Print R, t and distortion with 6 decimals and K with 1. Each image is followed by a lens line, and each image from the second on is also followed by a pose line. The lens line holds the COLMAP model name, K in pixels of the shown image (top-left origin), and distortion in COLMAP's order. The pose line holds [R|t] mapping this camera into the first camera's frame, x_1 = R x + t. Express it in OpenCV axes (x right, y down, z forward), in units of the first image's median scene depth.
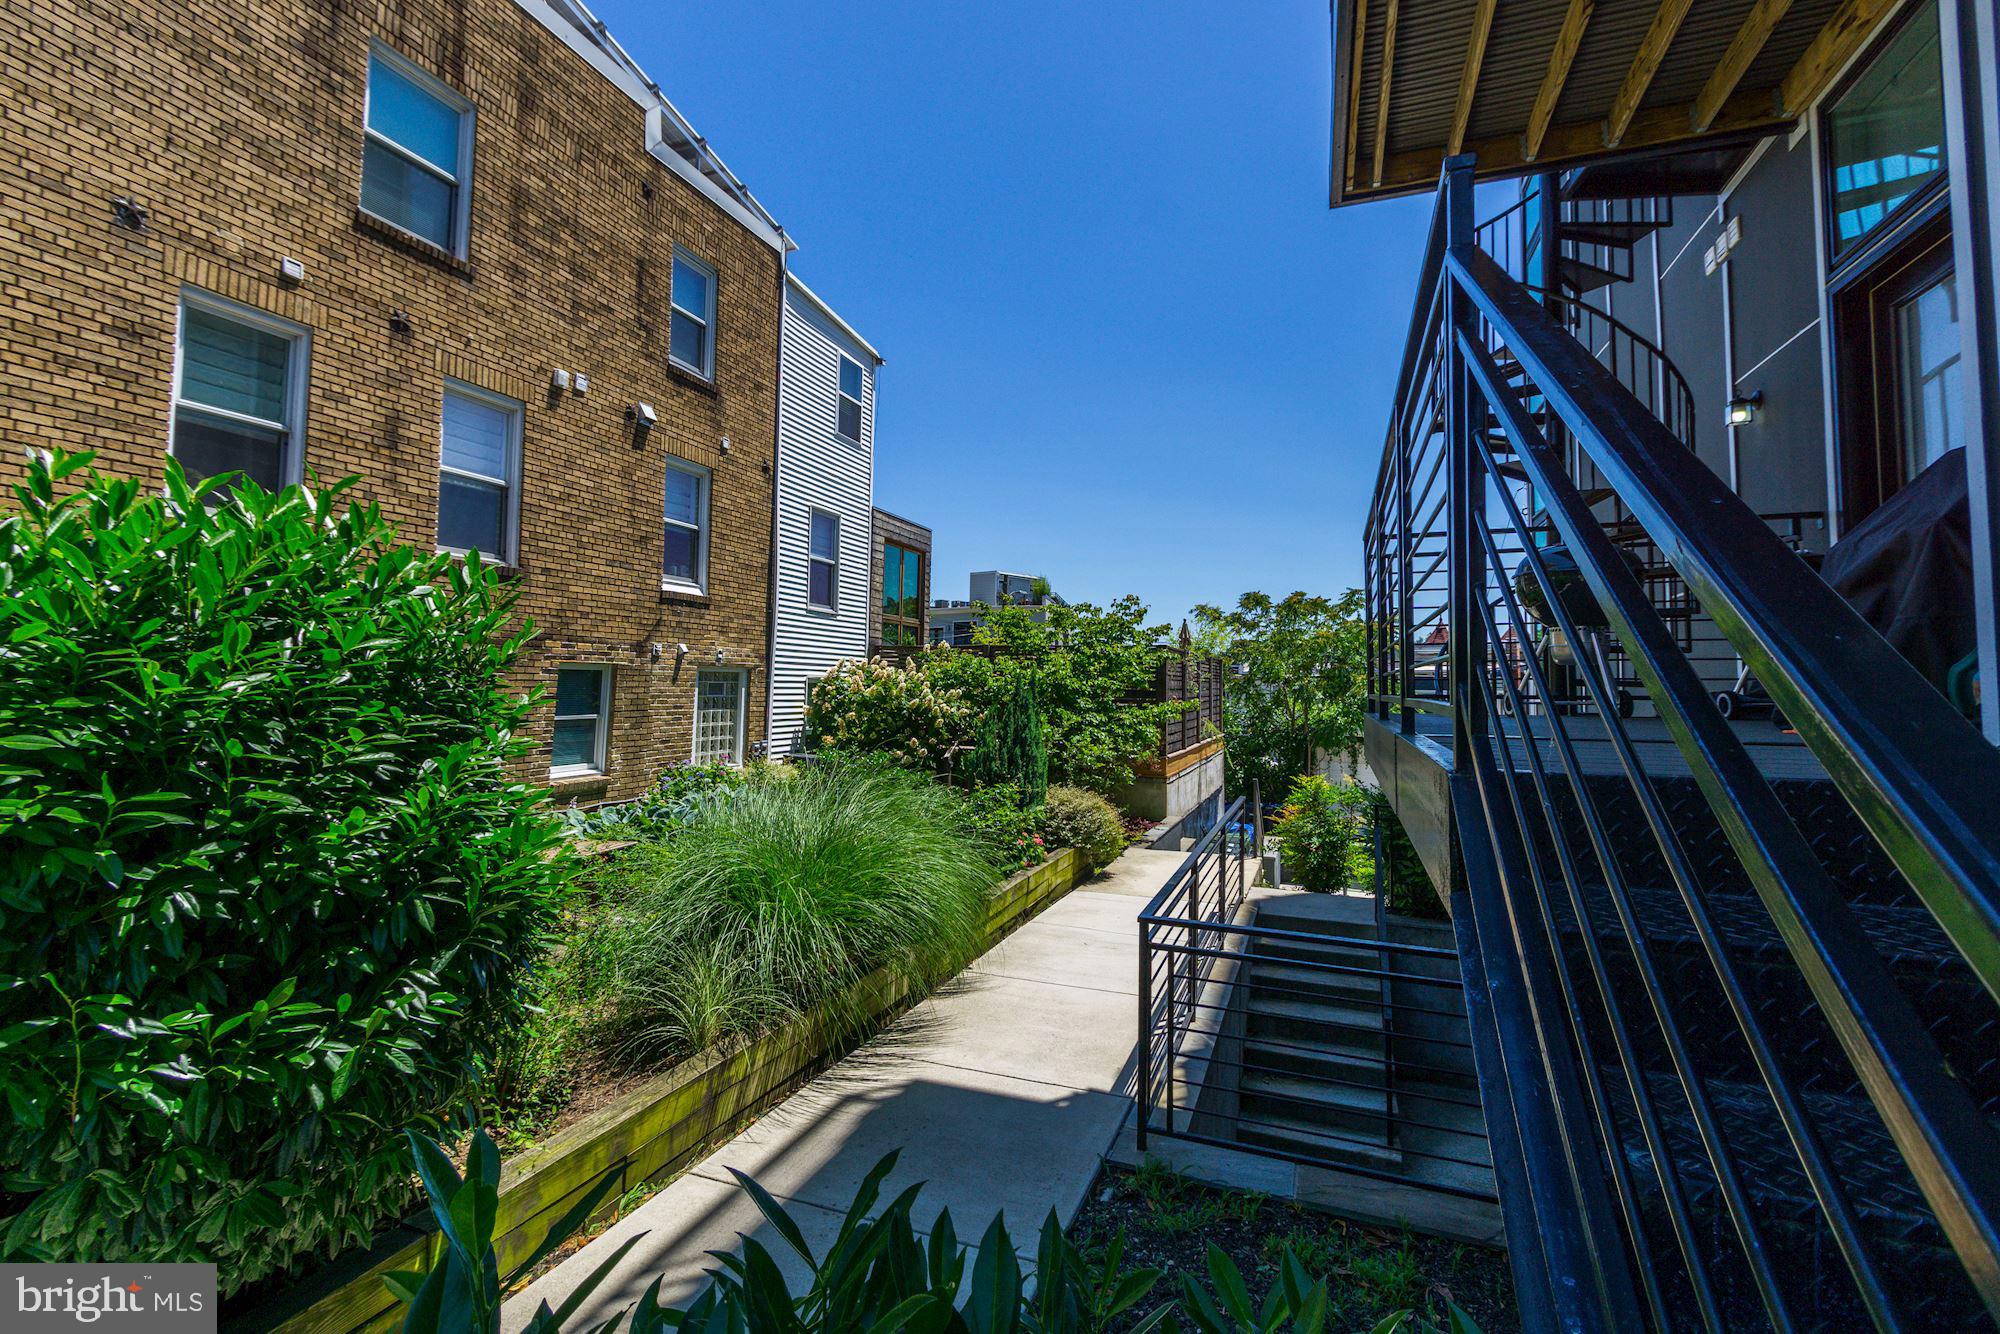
lens RADIAL K [[888.8, 0, 989.2], [0, 888.8, 631.0], [0, 0, 1]] dist [0.000122, -0.000433]
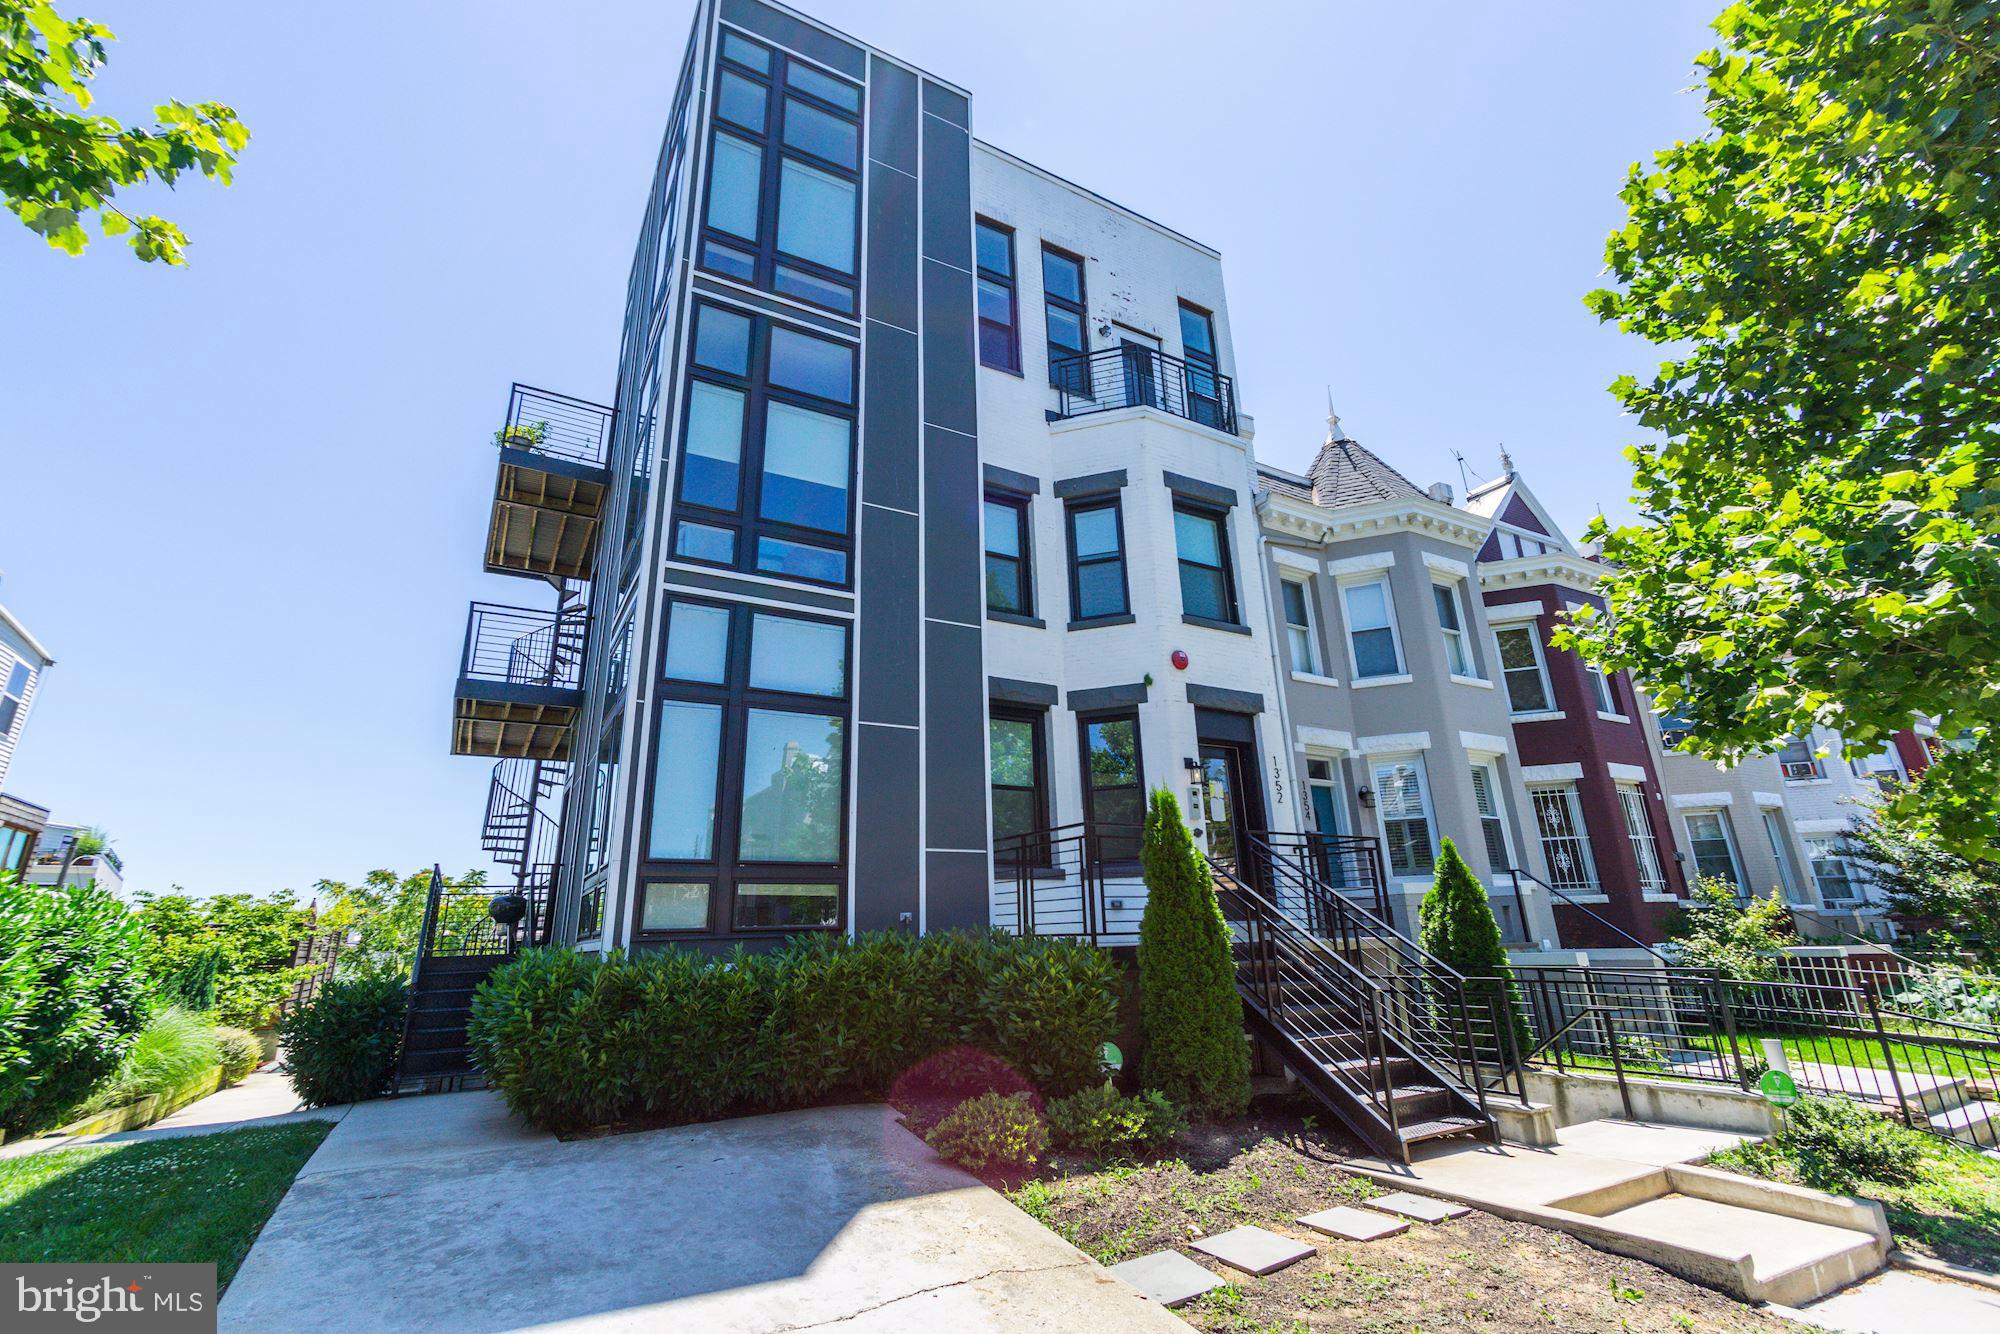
lens RADIAL K [[888.8, 0, 989.2], [0, 888.8, 631.0], [0, 0, 1]] dist [0.000122, -0.000433]
pose [[0.637831, 0.224282, 0.736797, -0.277791], [-0.009069, 0.958780, -0.284003, -0.042792], [-0.770123, 0.174464, 0.613574, -0.856396]]
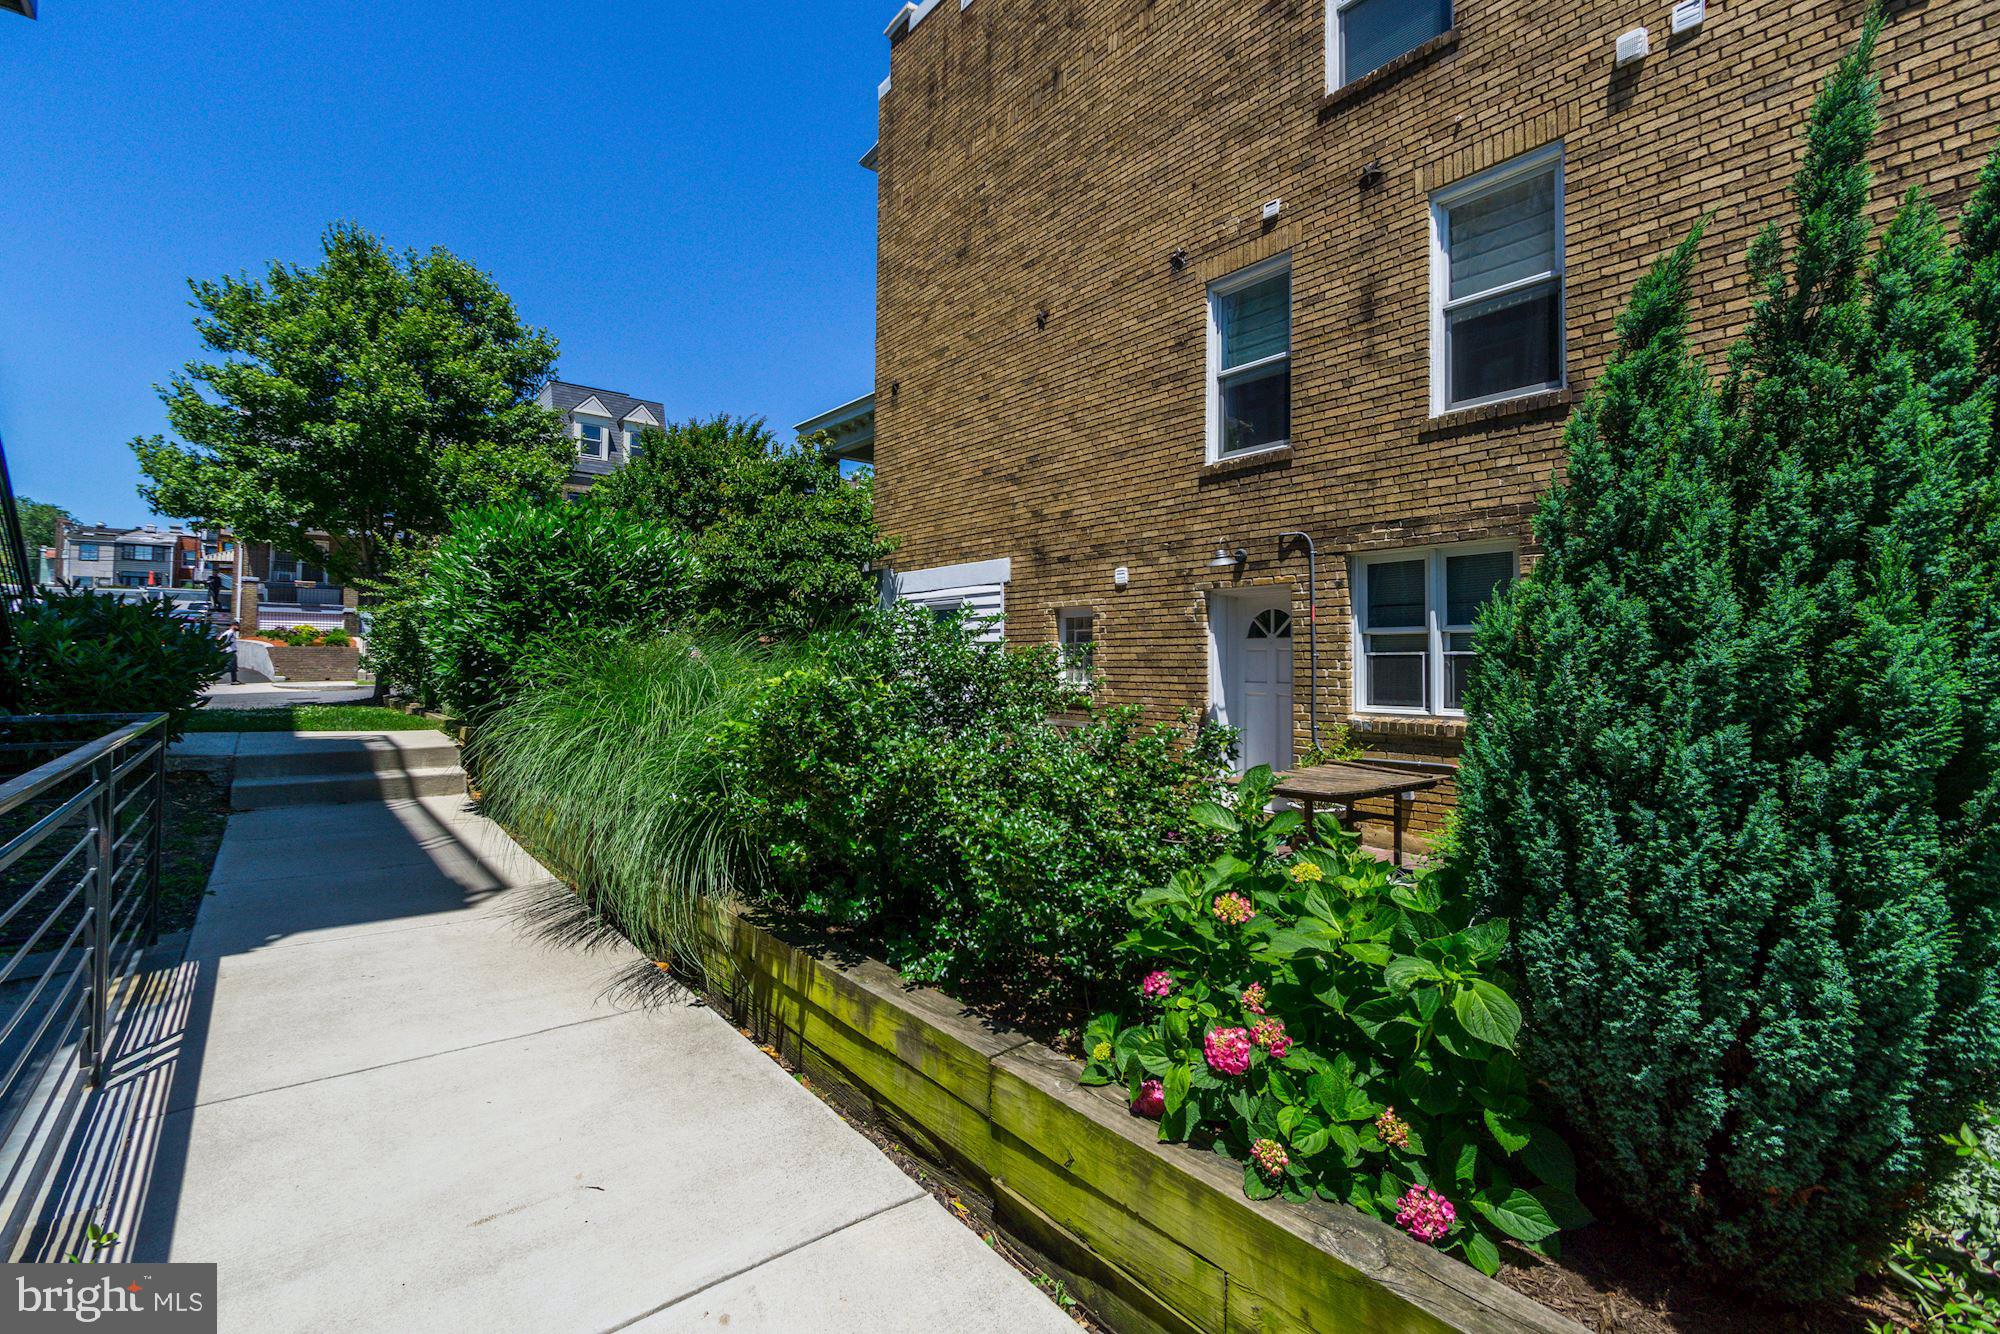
lens RADIAL K [[880.5, 0, 998.6], [0, 880.5, 632.5], [0, 0, 1]] dist [-0.001339, -0.000664]
pose [[-0.496067, -0.044286, -0.867154, 0.175827], [0.043468, 0.996180, -0.075742, 0.105267], [0.867195, -0.075267, -0.492247, 0.720756]]
